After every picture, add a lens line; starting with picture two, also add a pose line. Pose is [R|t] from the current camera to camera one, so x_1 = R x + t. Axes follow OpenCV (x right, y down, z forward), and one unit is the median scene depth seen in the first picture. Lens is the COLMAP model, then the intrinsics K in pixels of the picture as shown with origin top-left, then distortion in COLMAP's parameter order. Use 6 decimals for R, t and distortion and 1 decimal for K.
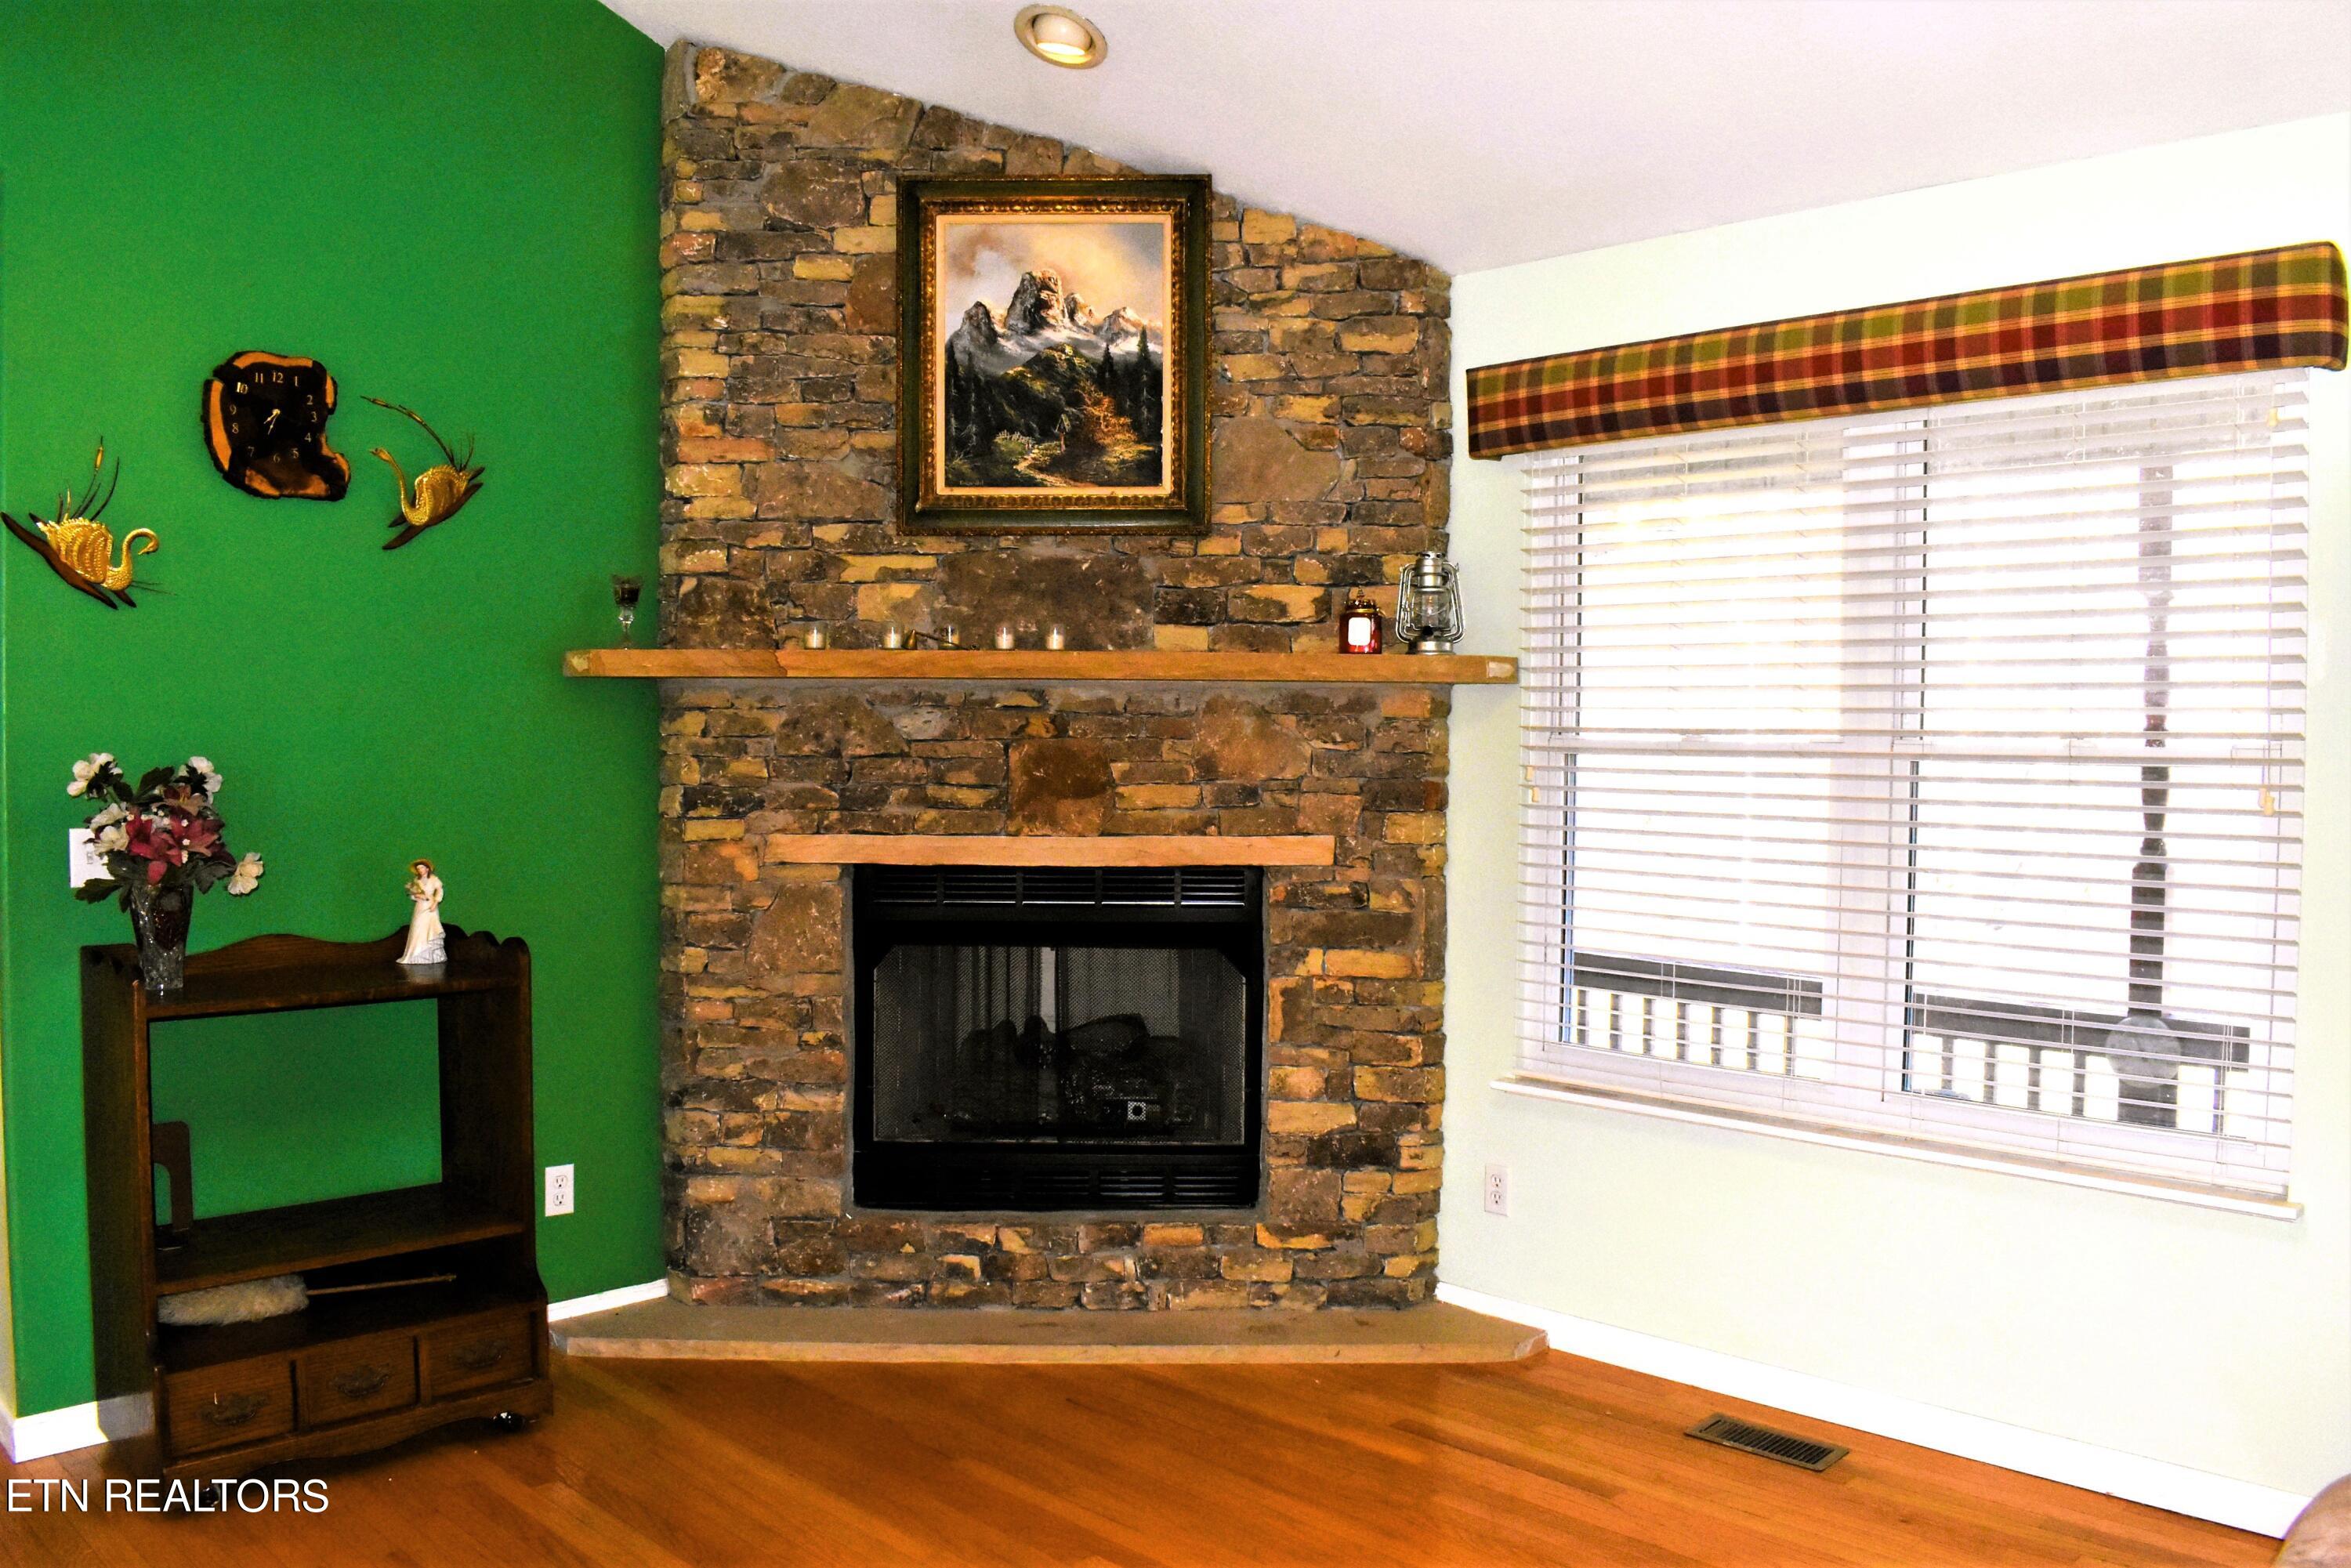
lens RADIAL K [[1837.2, 0, 1191.5], [0, 1837.2, 782.9], [0, 0, 1]] dist [-0.089782, -0.005838]
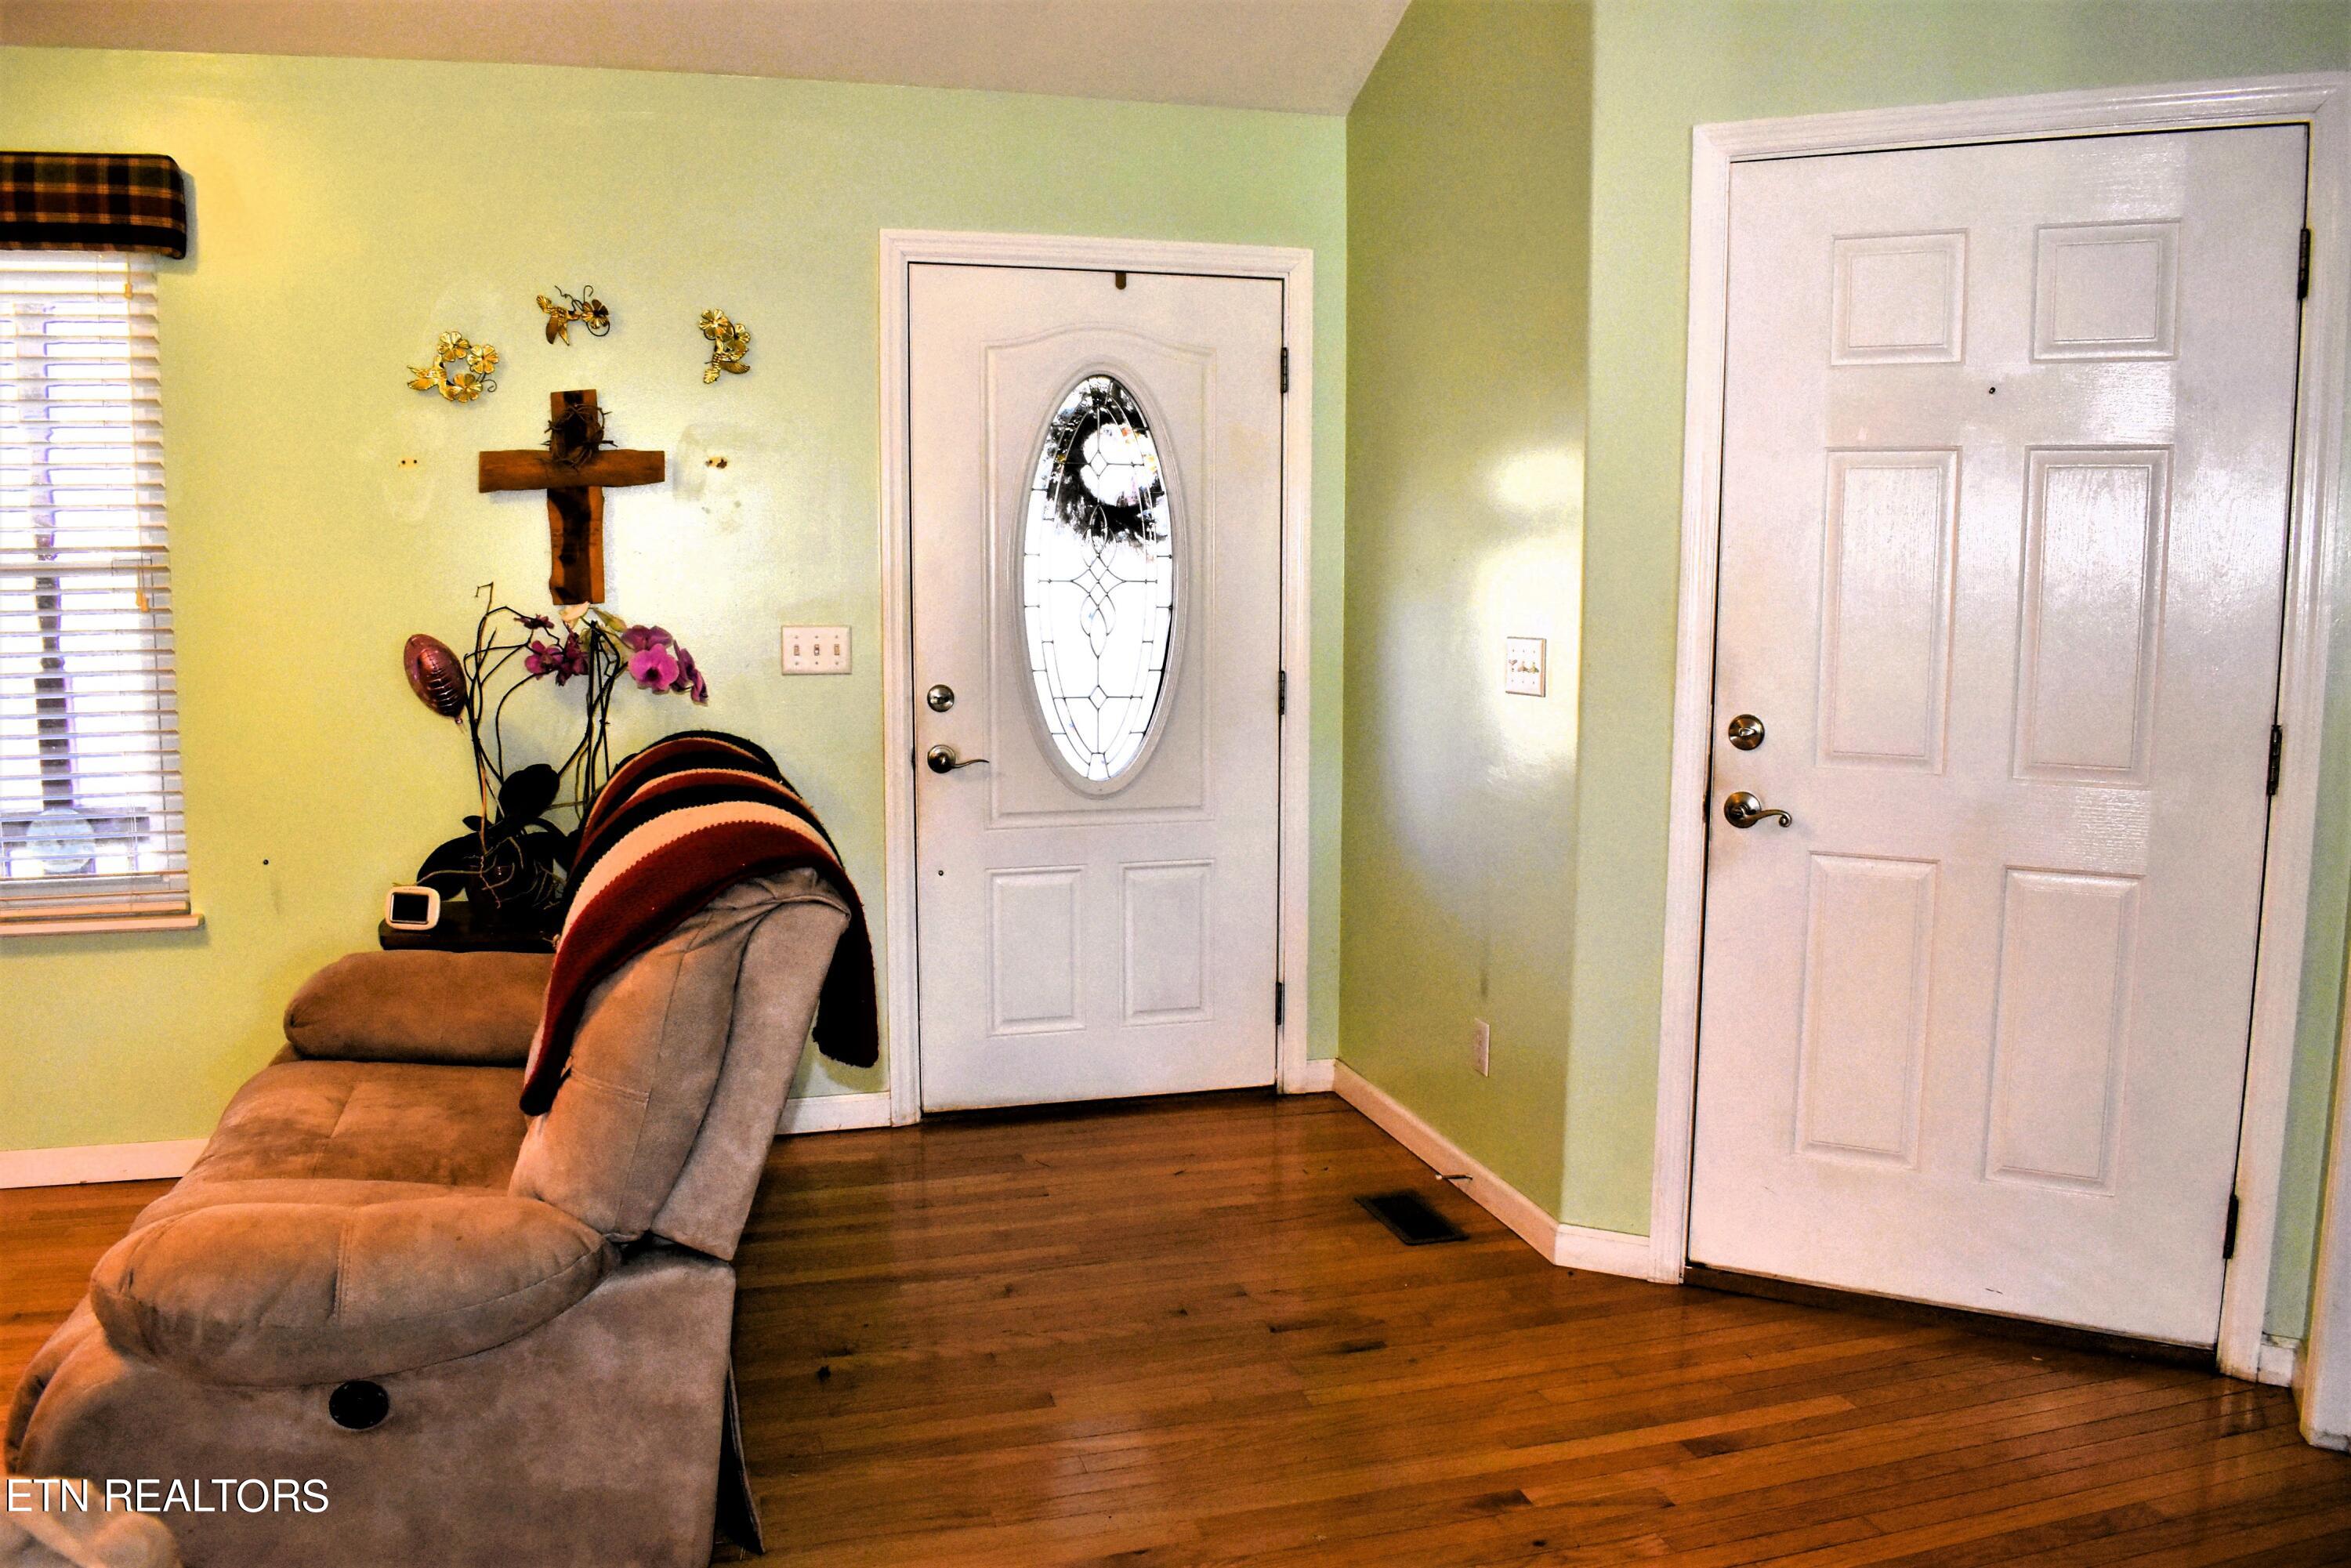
lens RADIAL K [[1837.2, 0, 1195.5], [0, 1837.2, 763.1], [0, 0, 1]] dist [-0.089782, -0.005838]
pose [[0.480979, -0.110267, 0.869771, -0.127471], [0.030742, 0.993570, 0.108961, 0.010057], [-0.876193, -0.025669, 0.481276, -0.236550]]
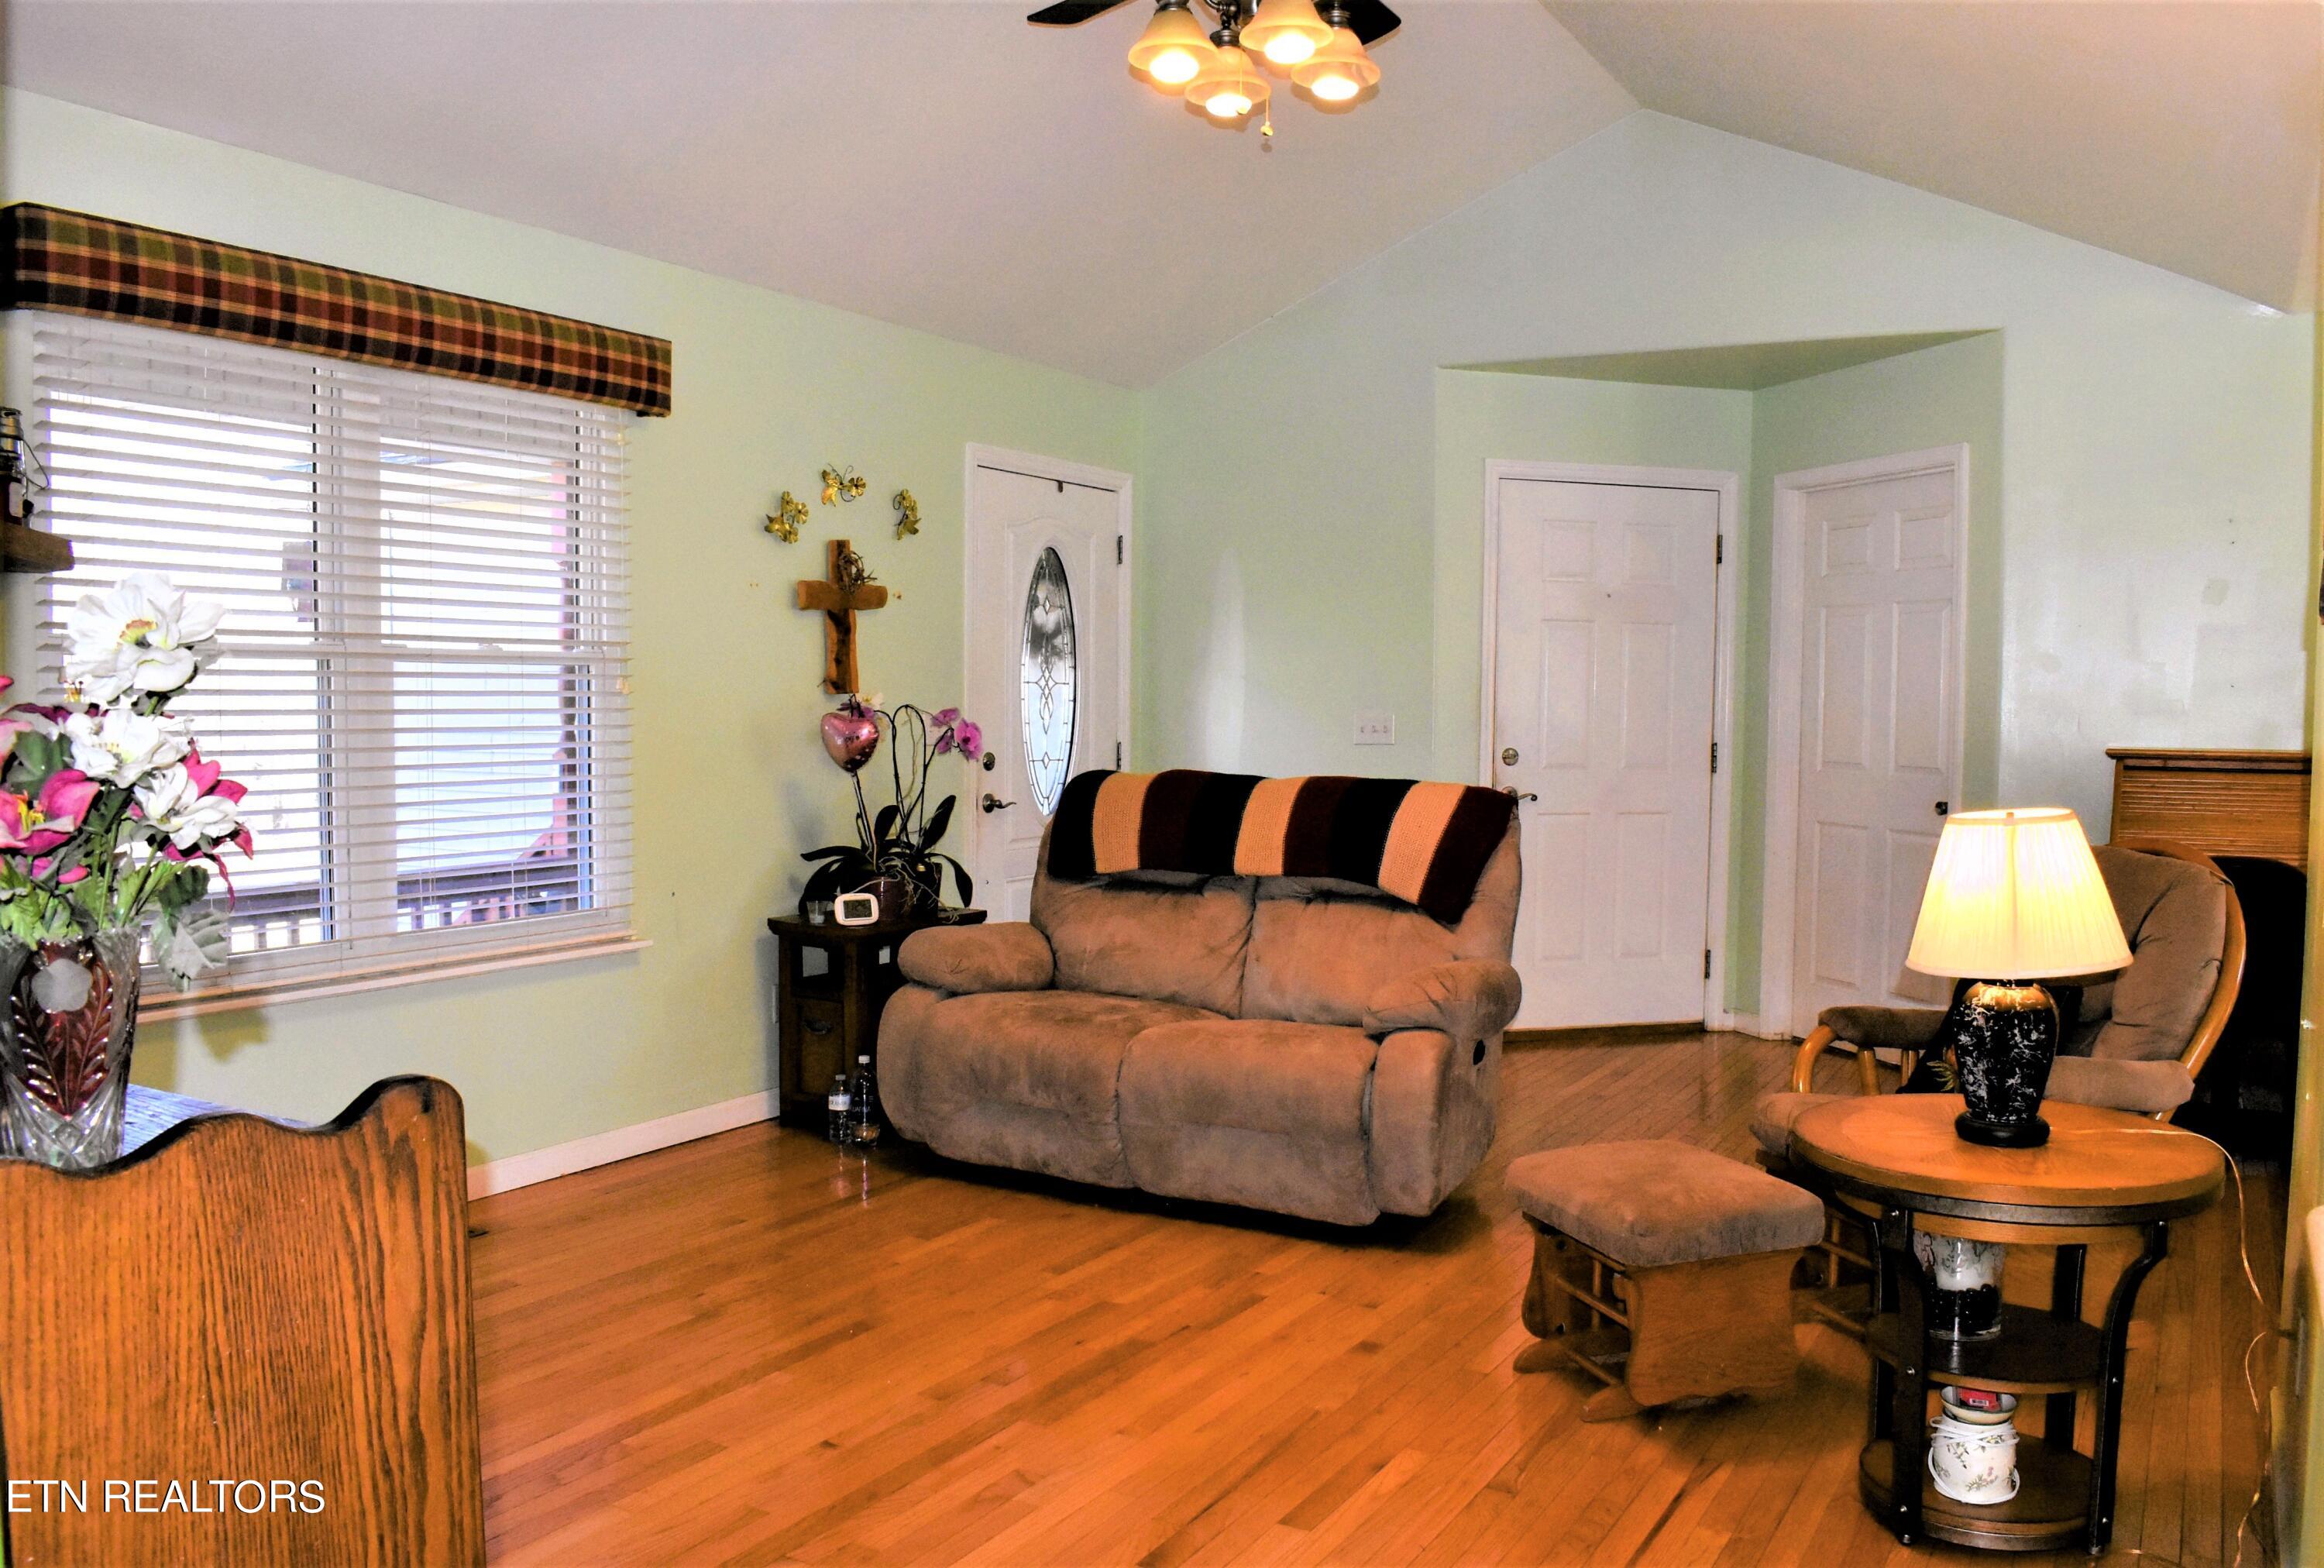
lens RADIAL K [[1936.6, 0, 1164.4], [0, 1936.6, 789.3], [0, 0, 1]] dist [-0.075291, -0.001579]
pose [[-0.276896, -0.066915, 0.958567, -1.046772], [0.012131, 0.997249, 0.073119, -0.014515], [-0.960823, 0.031875, -0.275323, 0.913337]]
